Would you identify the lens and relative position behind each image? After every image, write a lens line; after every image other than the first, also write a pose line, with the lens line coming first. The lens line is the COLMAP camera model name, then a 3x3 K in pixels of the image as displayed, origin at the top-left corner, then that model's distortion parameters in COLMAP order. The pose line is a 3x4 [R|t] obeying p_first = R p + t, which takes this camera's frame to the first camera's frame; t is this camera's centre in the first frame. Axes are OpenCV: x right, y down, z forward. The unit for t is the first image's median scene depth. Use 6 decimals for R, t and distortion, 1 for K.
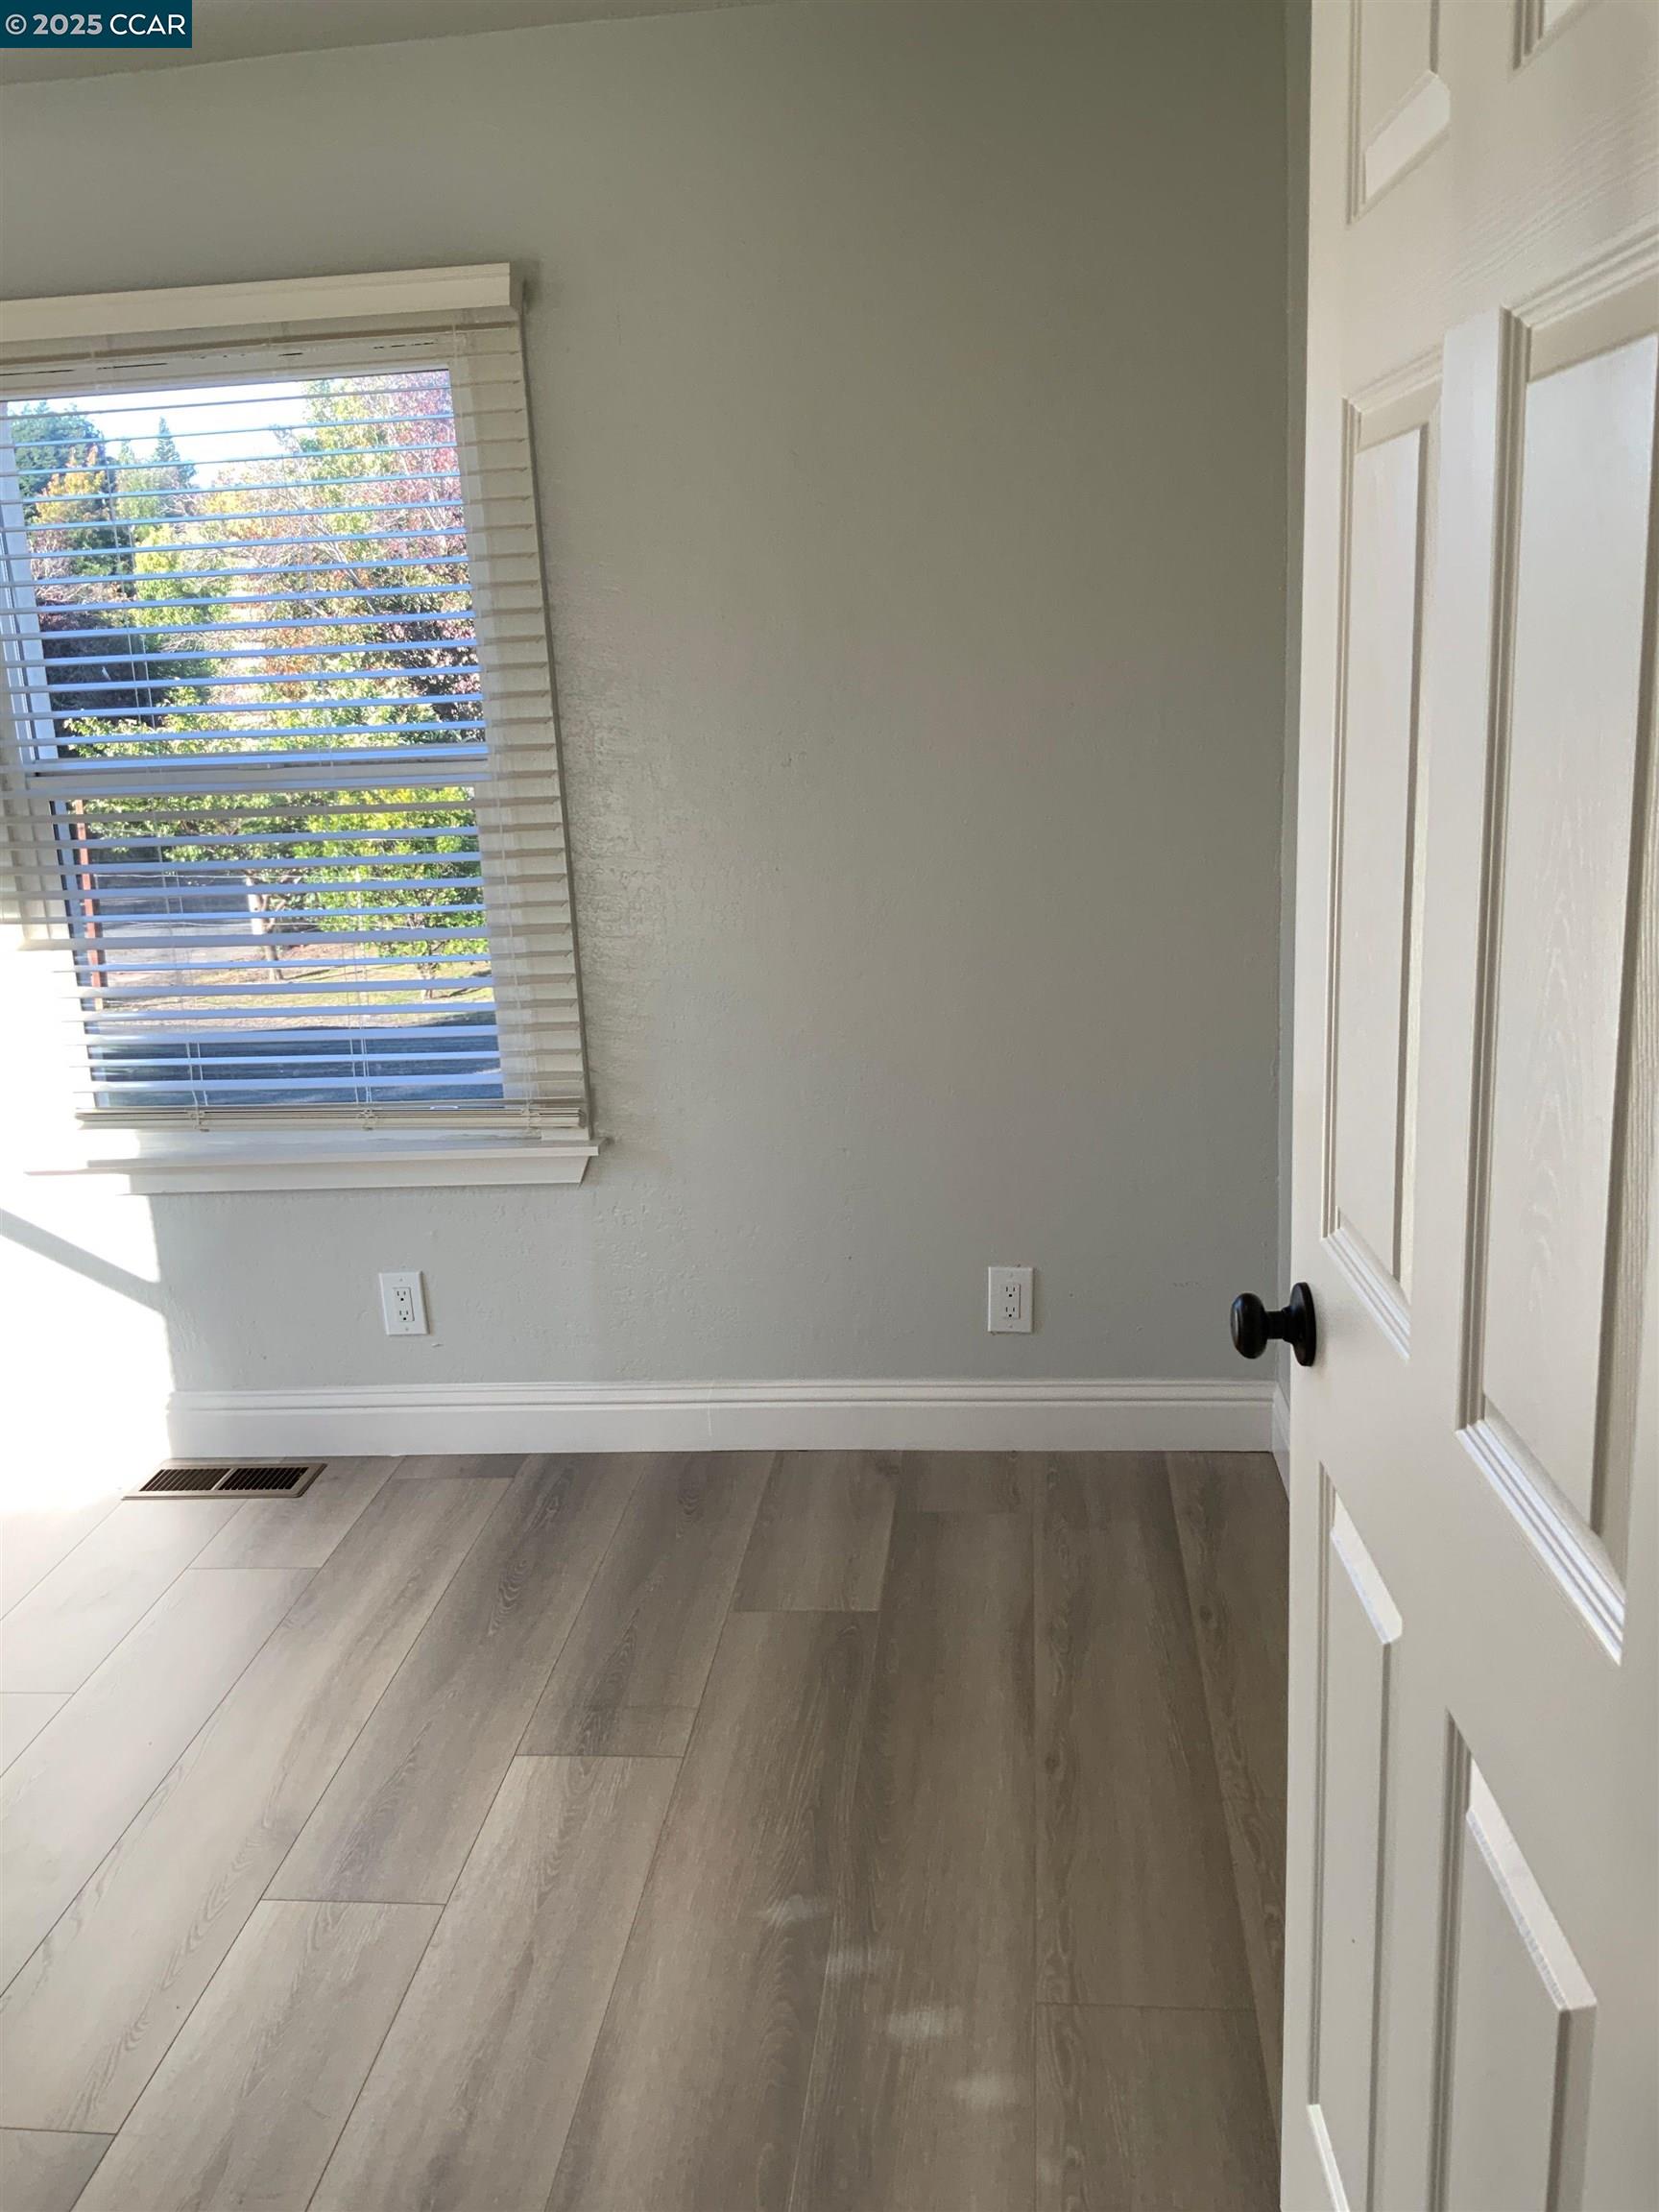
lens RADIAL K [[1809.7, 0, 829.5], [0, 1809.7, 1106.0], [0, 0, 1]] dist [0.110677, -0.215318]
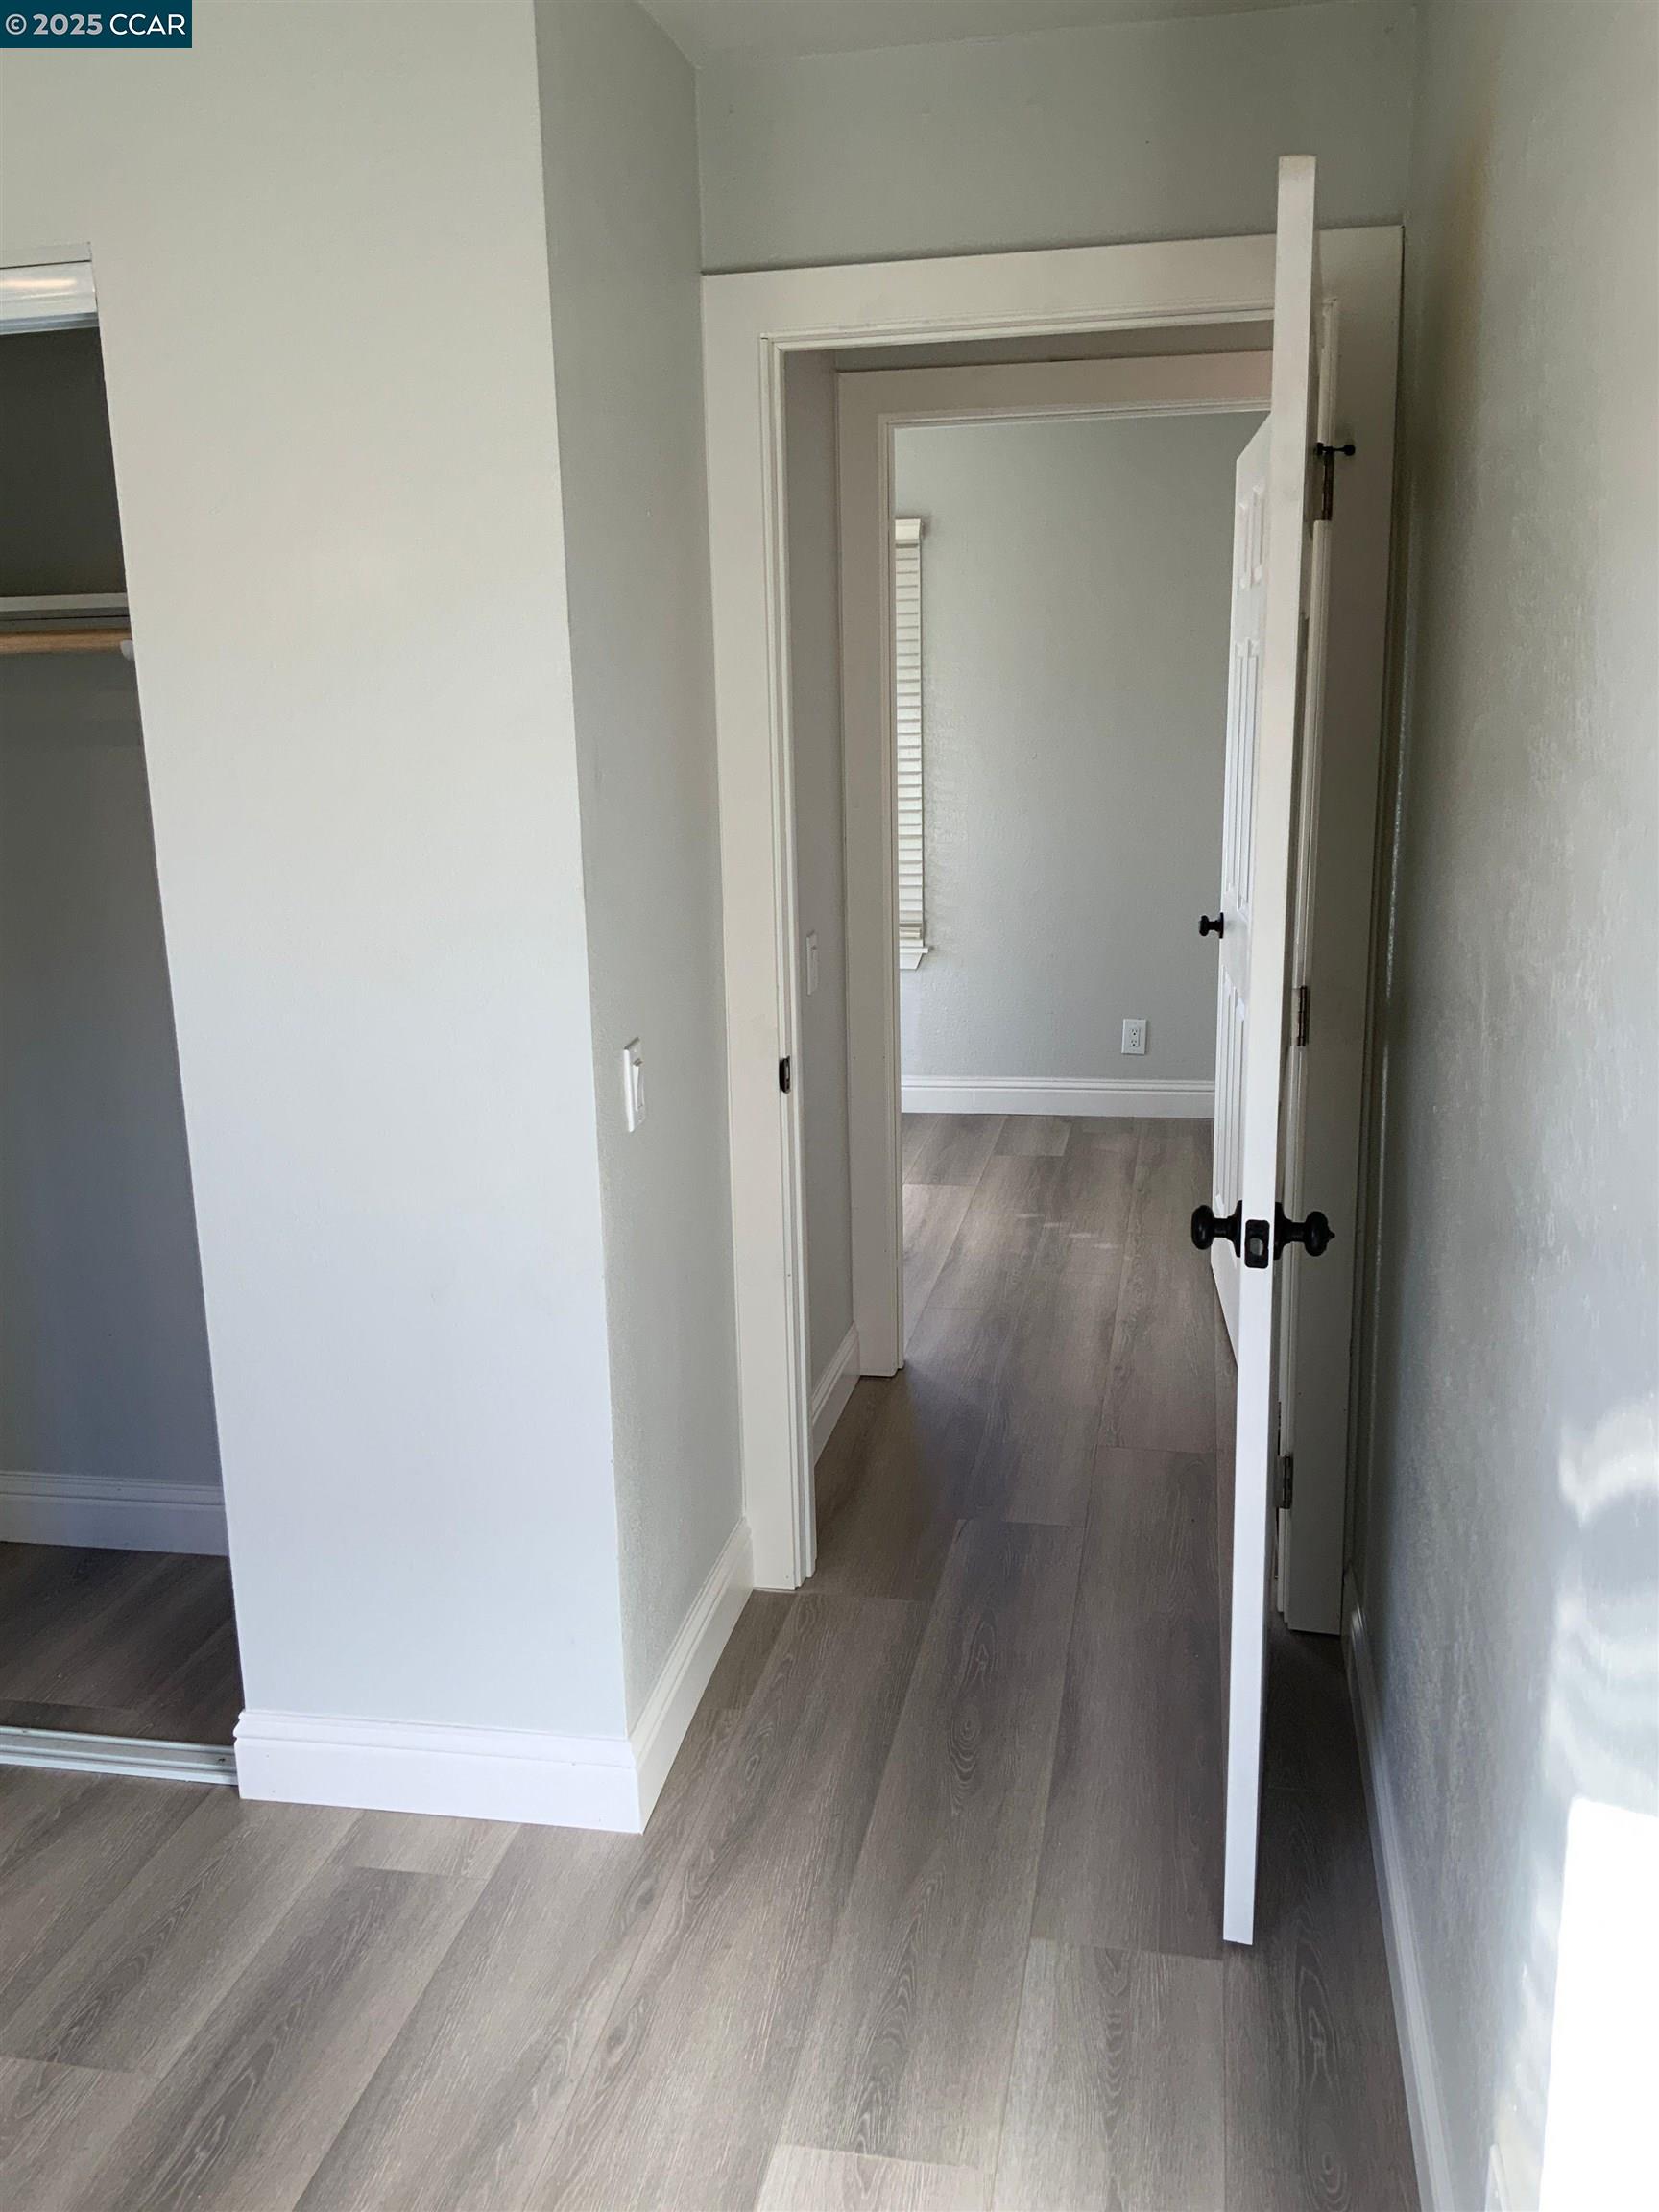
lens RADIAL K [[1809.7, 0, 829.5], [0, 1809.7, 1106.0], [0, 0, 1]] dist [0.110677, -0.215318]
pose [[0.995502, 0.048049, -0.081653, -0.080992], [-0.049335, 0.998687, -0.013801, 0.285346], [0.080883, 0.017767, 0.996565, -1.233134]]
